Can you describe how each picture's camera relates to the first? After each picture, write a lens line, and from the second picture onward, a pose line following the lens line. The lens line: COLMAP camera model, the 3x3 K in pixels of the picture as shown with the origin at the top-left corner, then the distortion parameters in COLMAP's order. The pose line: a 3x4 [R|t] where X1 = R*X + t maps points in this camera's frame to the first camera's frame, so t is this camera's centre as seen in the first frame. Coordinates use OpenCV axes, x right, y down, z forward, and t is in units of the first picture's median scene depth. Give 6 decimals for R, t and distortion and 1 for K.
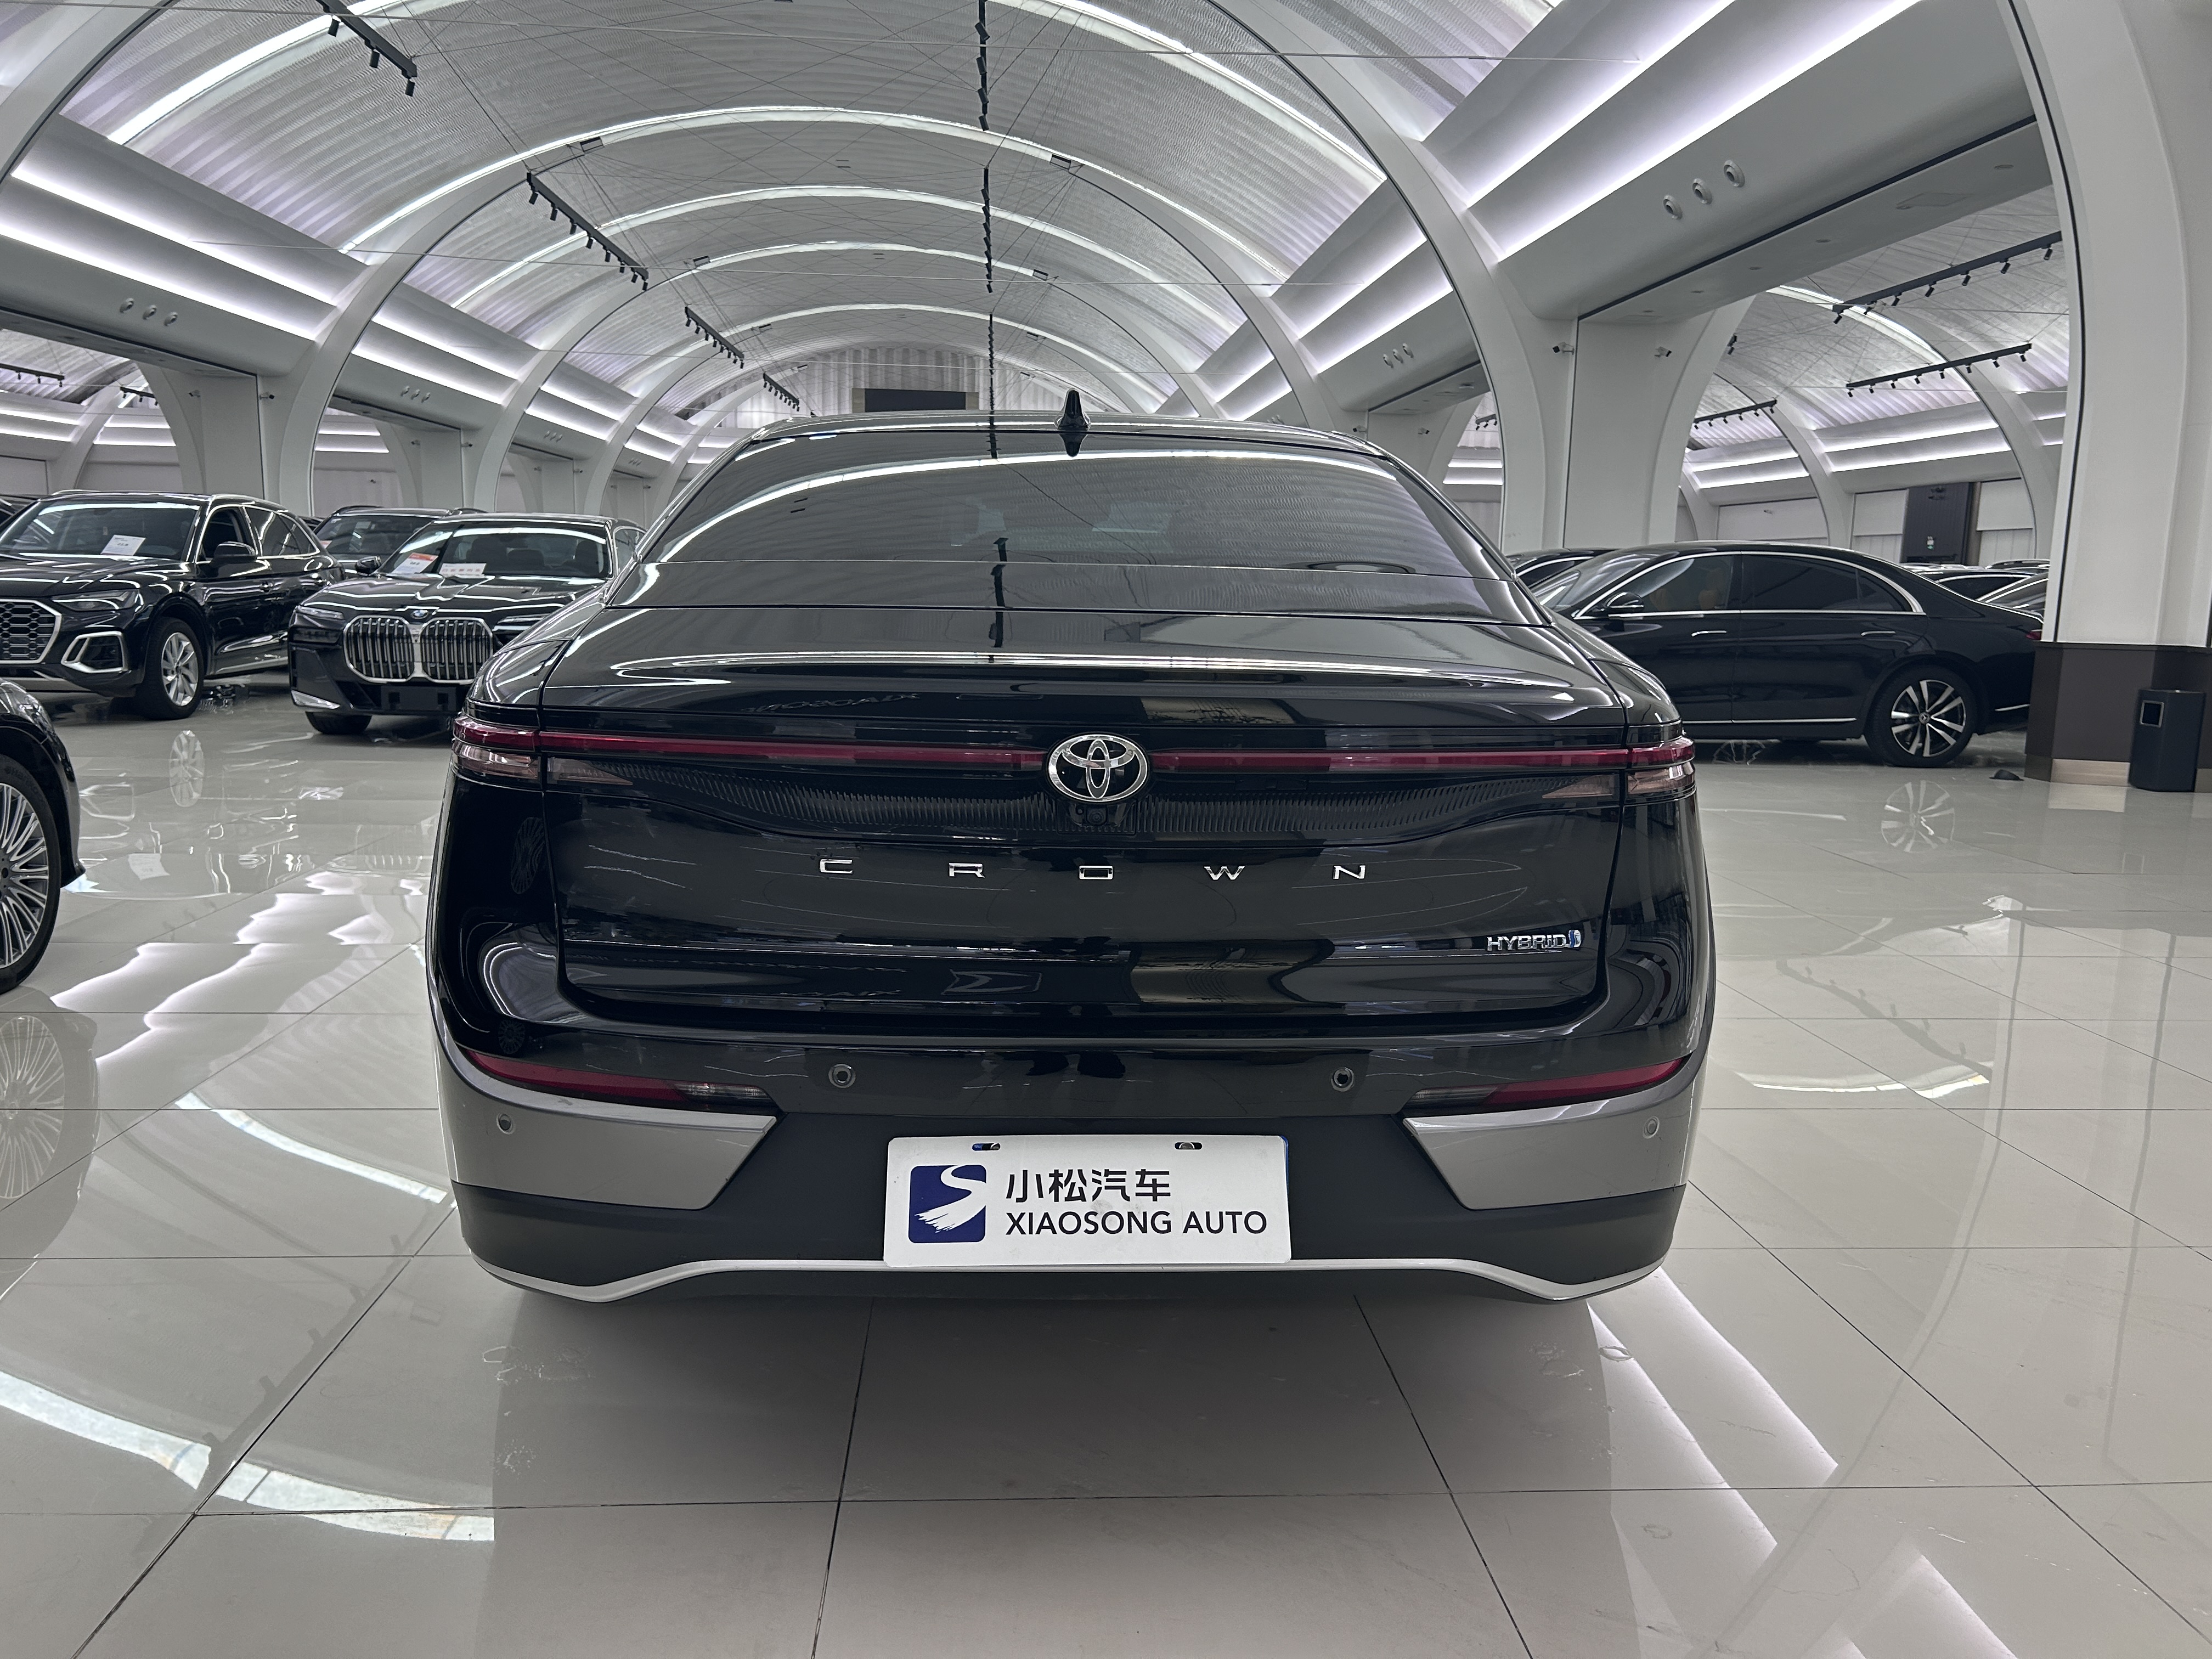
lens RADIAL K [[1673.9, 0, 1090.0], [0, 1673.9, 837.7], [0, 0, 1]] dist [0.048411, -0.053420]
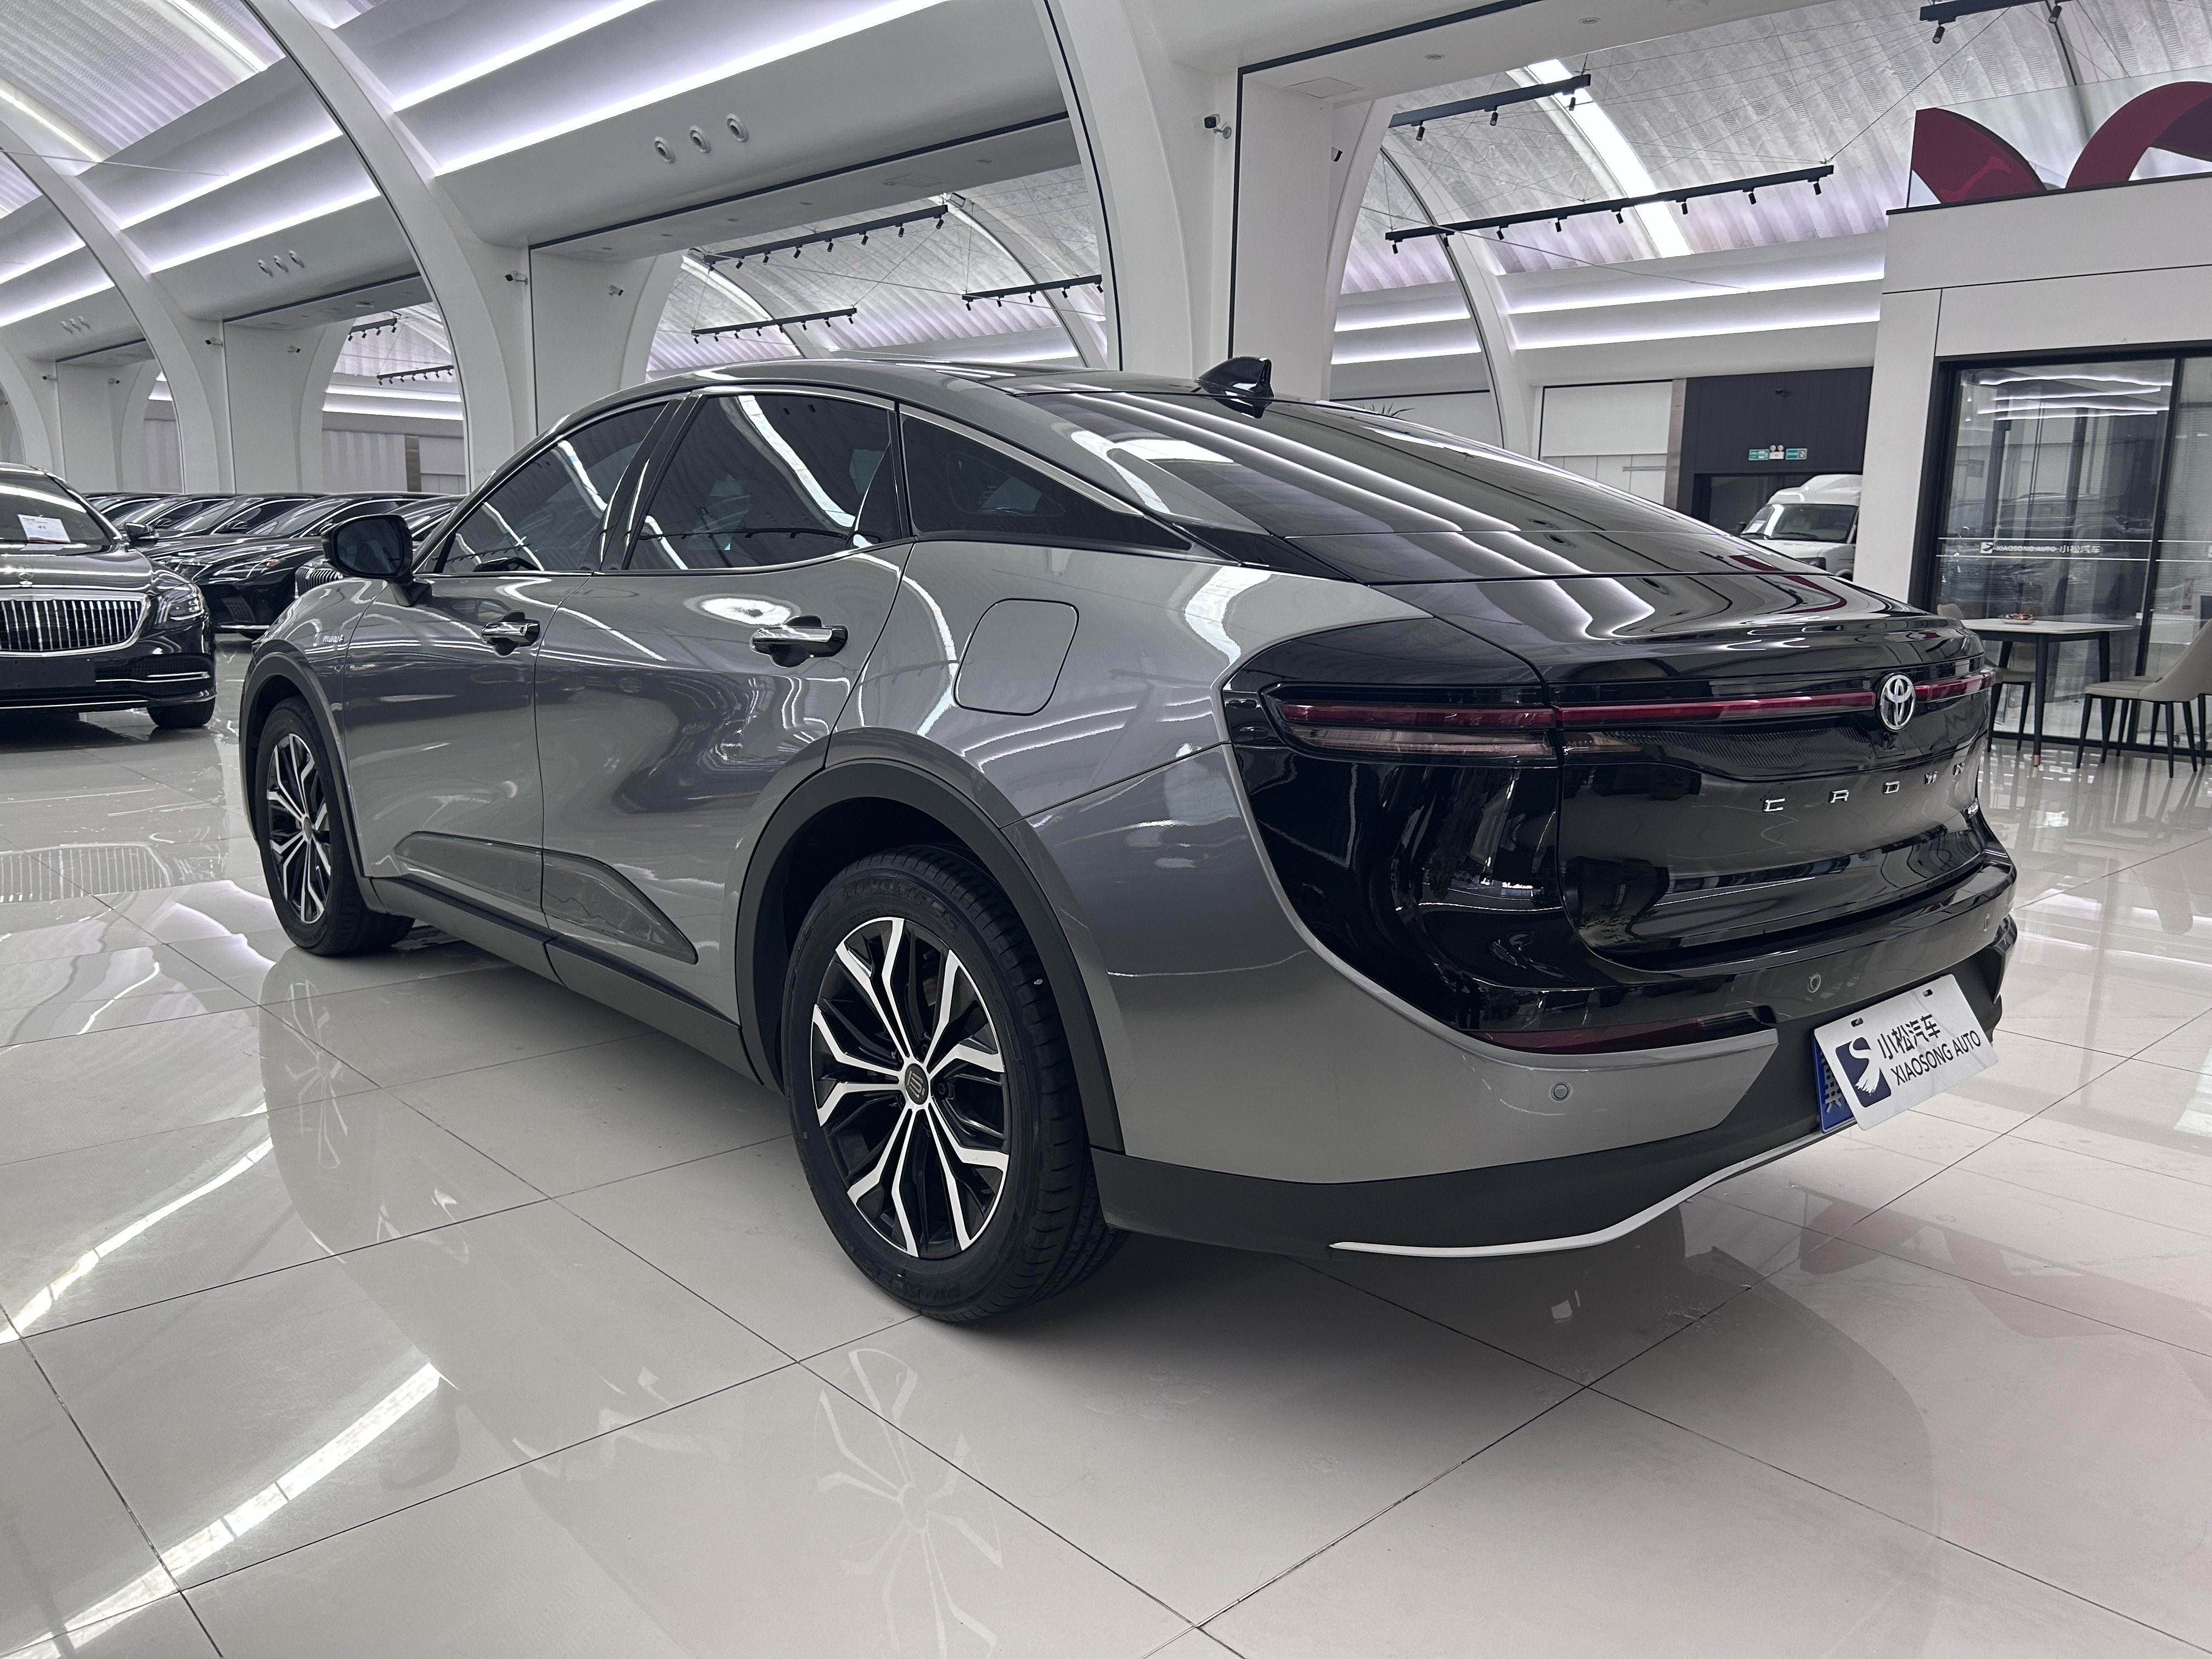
lens RADIAL K [[1673.9, 0, 1125.9], [0, 1673.9, 842.1], [0, 0, 1]] dist [0.048411, -0.053420]
pose [[0.762685, -0.124502, 0.634673, -0.072251], [0.099309, 0.992204, 0.075298, -0.005217], [-0.639100, 0.005600, 0.769103, 0.023873]]
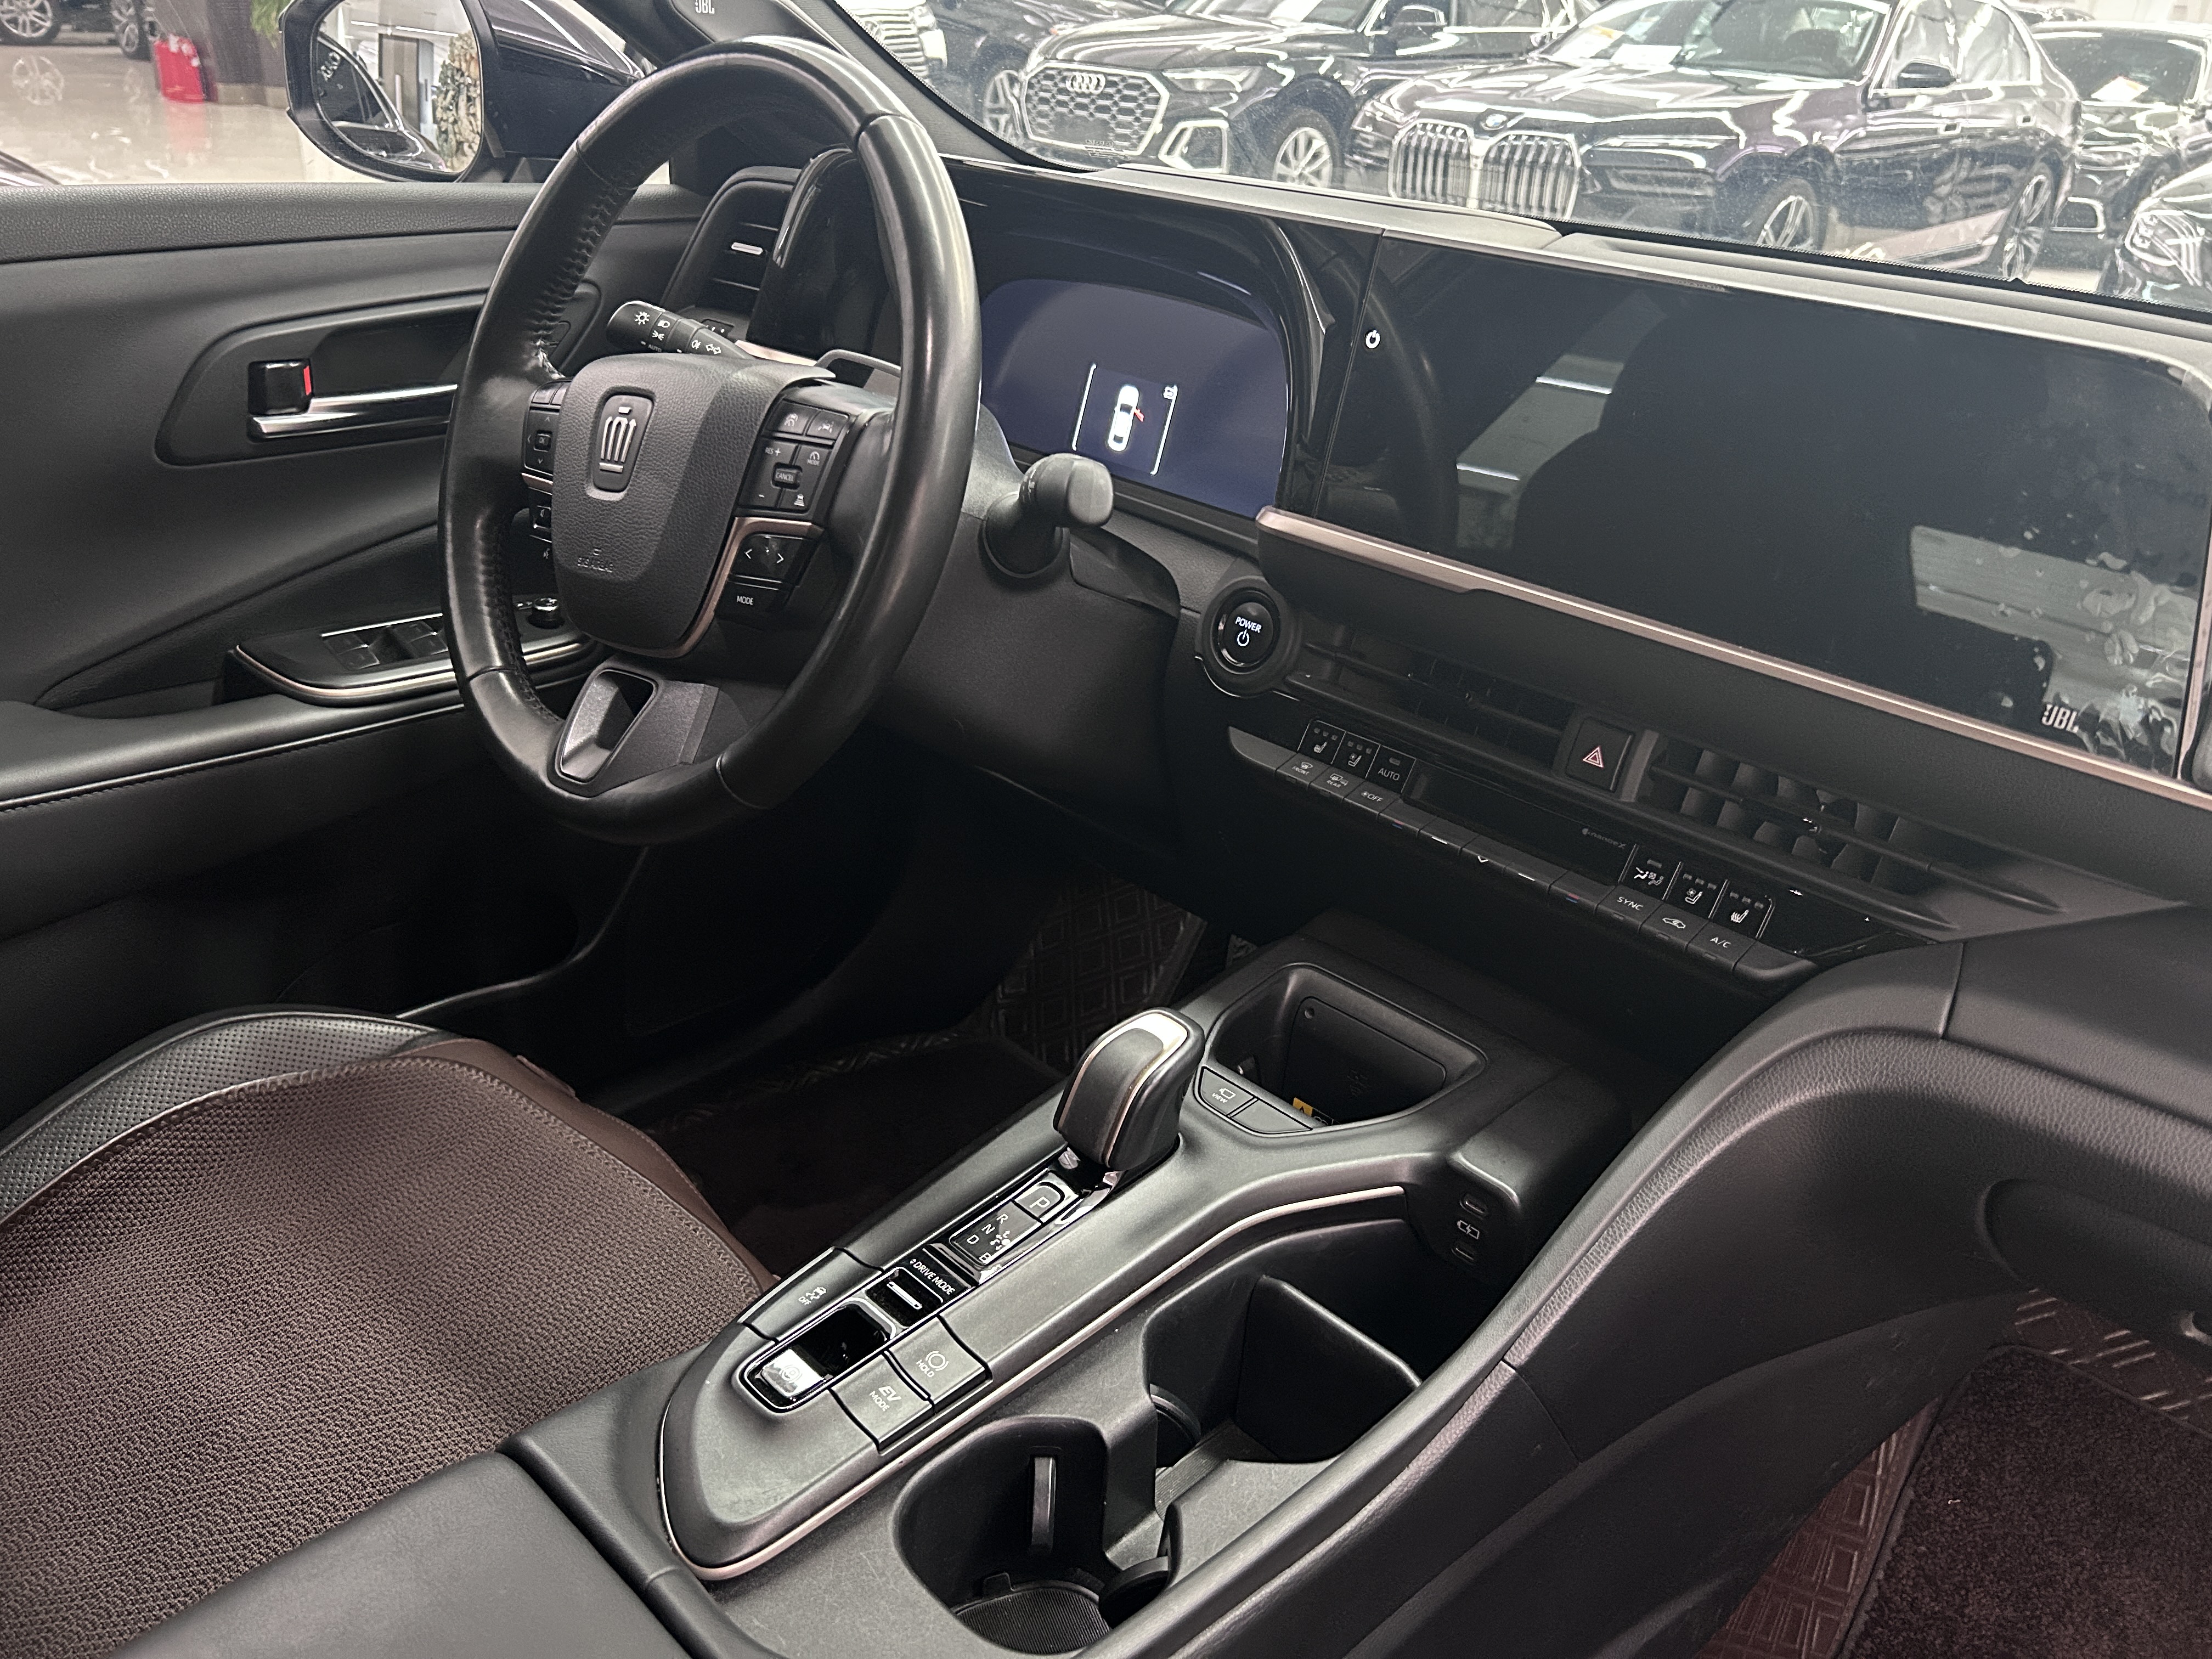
lens RADIAL K [[1673.9, 0, 1116.1], [0, 1673.9, 845.2], [0, 0, 1]] dist [0.048411, -0.053420]
pose [[0.685100, 0.347123, -0.640425, 0.008287], [-0.162673, 0.929865, 0.329983, -0.021830], [0.710053, -0.121892, 0.693518, 0.138176]]
